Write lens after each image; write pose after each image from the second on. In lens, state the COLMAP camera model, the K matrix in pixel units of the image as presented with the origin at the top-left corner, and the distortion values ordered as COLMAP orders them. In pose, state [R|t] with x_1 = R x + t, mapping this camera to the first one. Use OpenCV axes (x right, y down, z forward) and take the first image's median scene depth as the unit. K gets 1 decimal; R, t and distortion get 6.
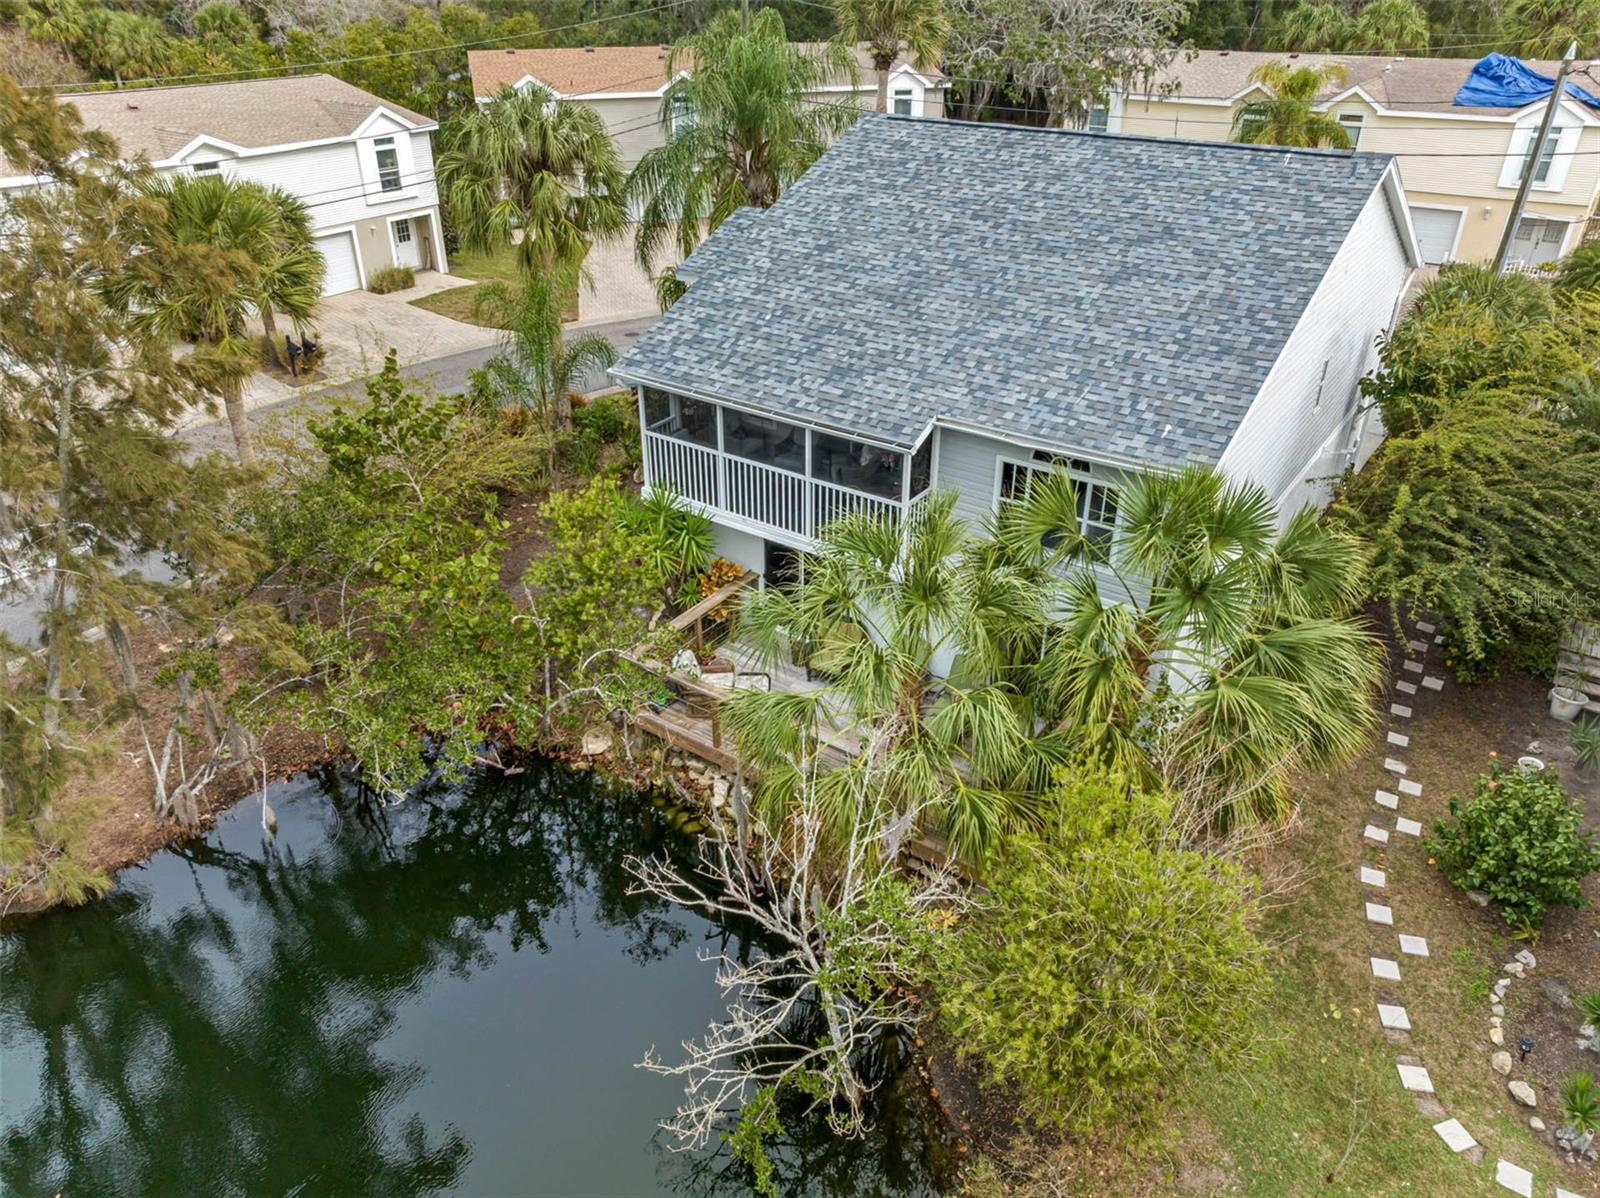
lens RADIAL K [[1120.6, 0, 798.6], [0, 1120.6, 590.7], [0, 0, 1]] dist [-0.005658, 0.006748]
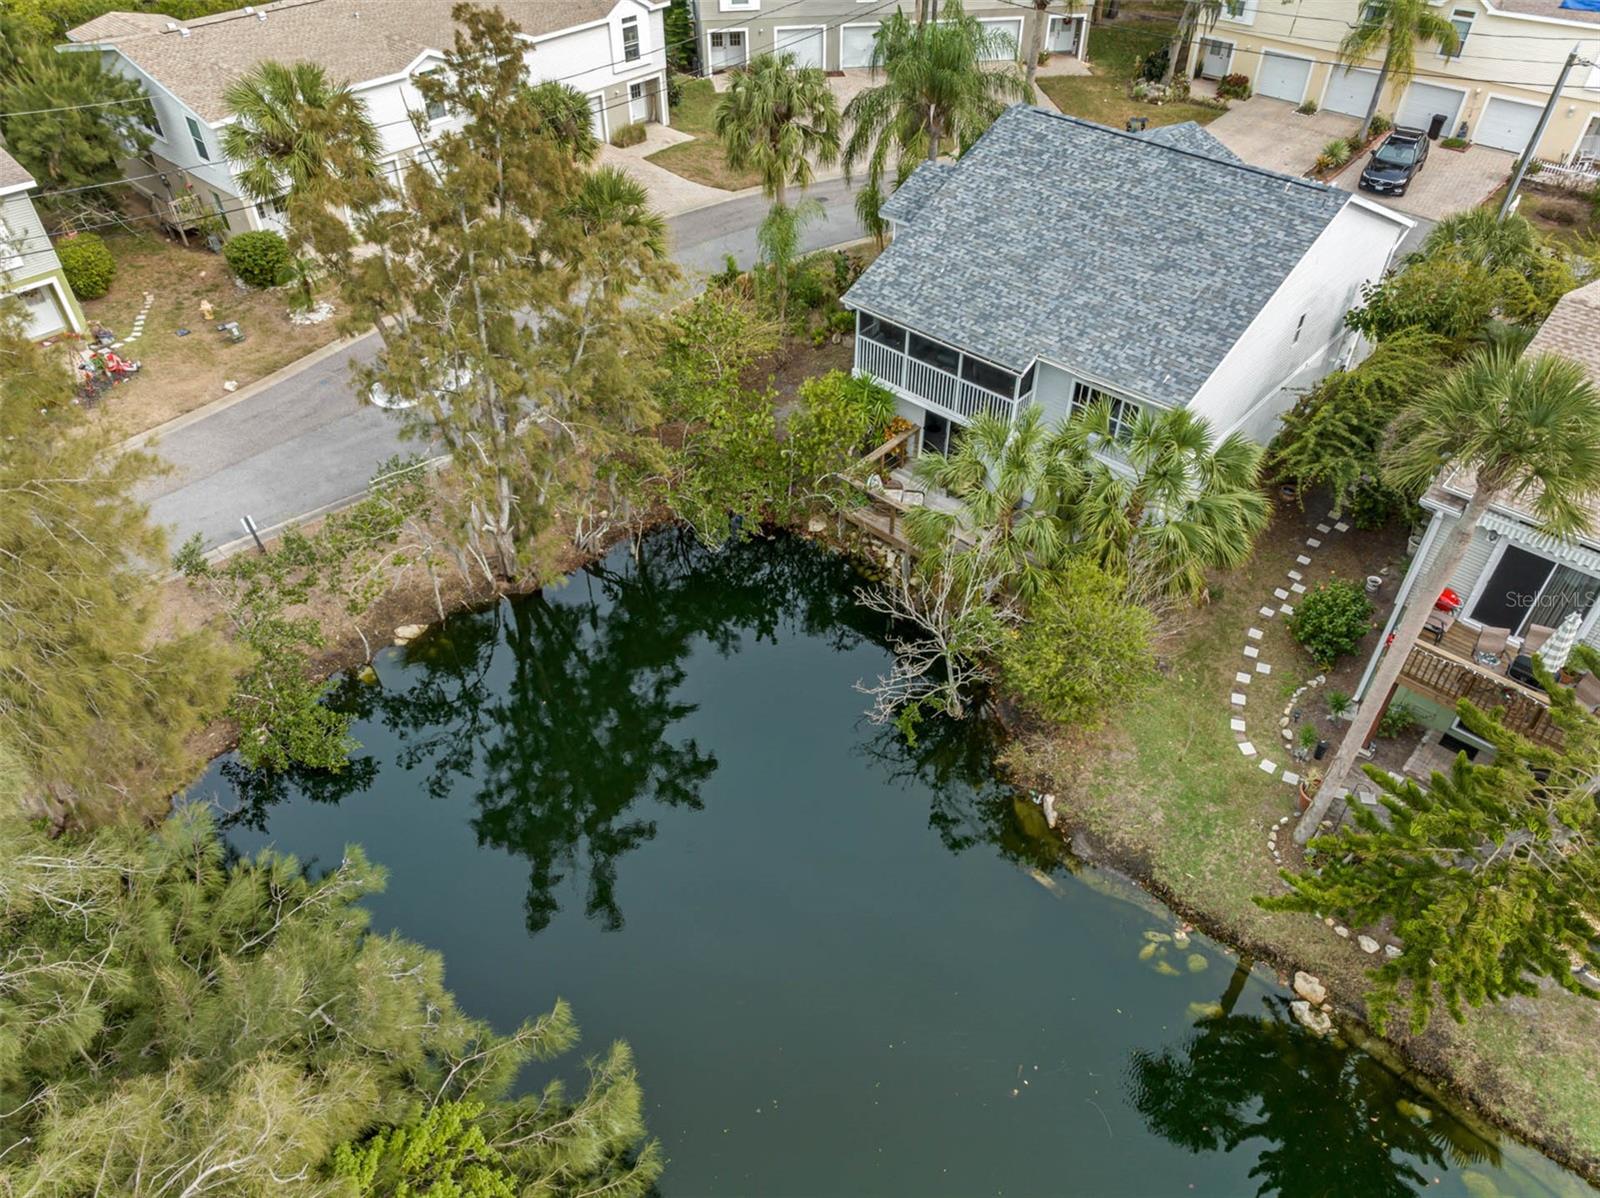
lens RADIAL K [[1120.6, 0, 796.7], [0, 1120.6, 594.9], [0, 0, 1]] dist [-0.005658, 0.006748]
pose [[0.992391, 0.080617, -0.093065, -0.050947], [-0.059659, 0.976028, 0.209307, -0.122898], [0.107708, -0.202162, 0.973411, -0.728034]]
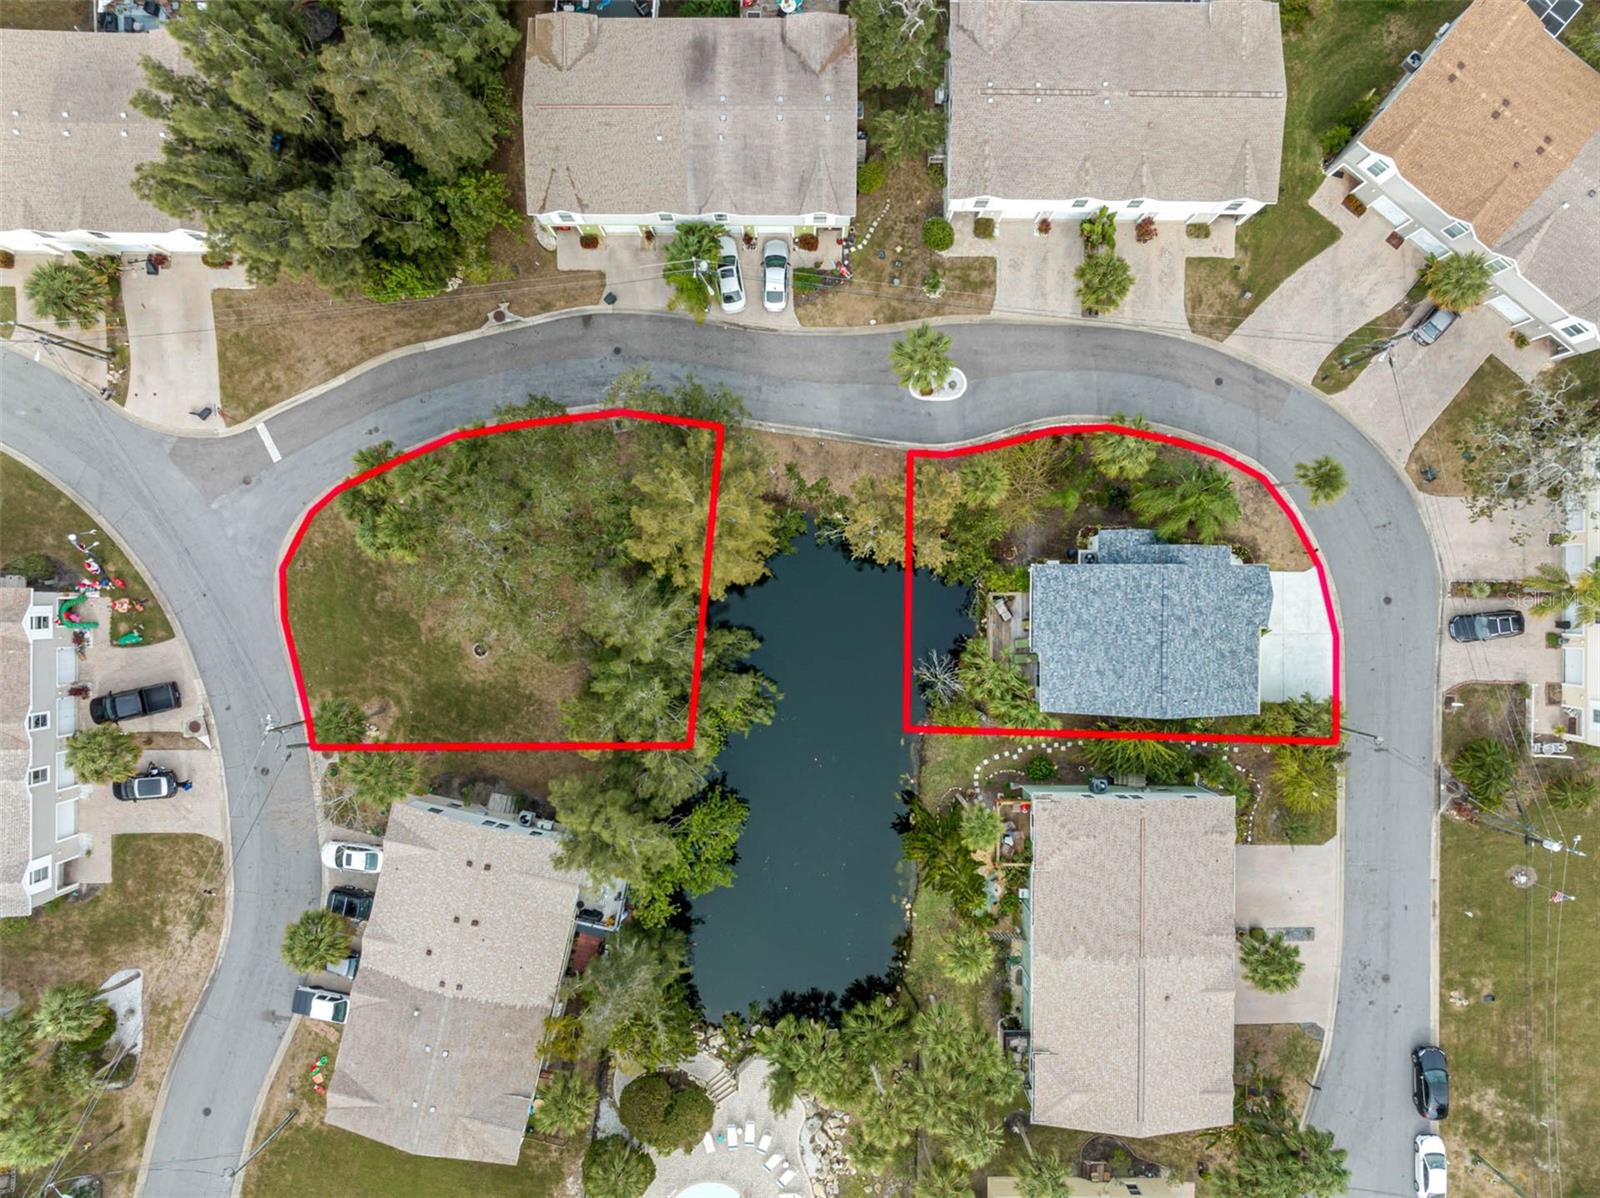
lens RADIAL K [[1120.6, 0, 804.3], [0, 1120.6, 599.6], [0, 0, 1]] dist [-0.005658, 0.006748]
pose [[0.574030, 0.818815, -0.005652, -0.550945], [-0.401257, 0.287304, 0.869741, -3.585599], [0.713780, -0.496990, 0.493476, -1.752553]]
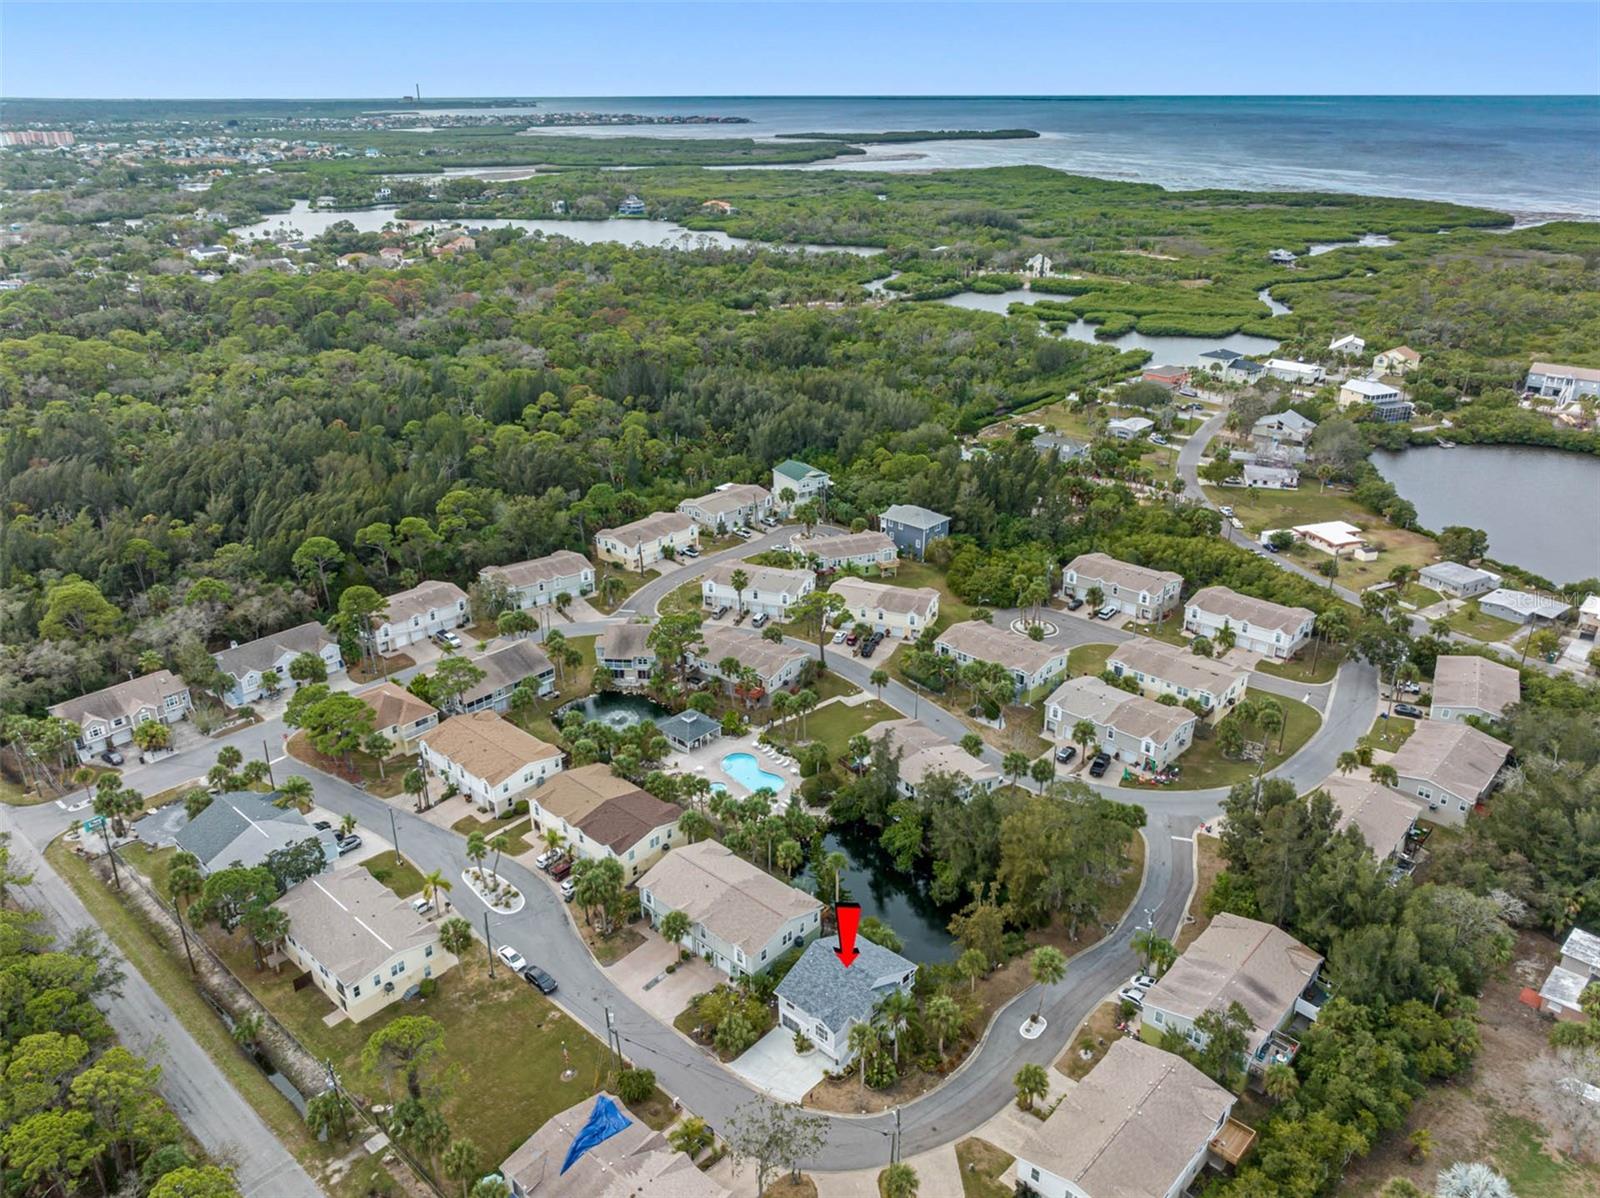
lens RADIAL K [[1120.6, 0, 798.5], [0, 1120.6, 600.4], [0, 0, 1]] dist [-0.005658, 0.006748]
pose [[-0.991156, -0.055575, 0.120507, -0.149596], [0.064418, 0.592430, 0.803042, -8.100442], [-0.116021, 0.803702, -0.583611, 3.698516]]
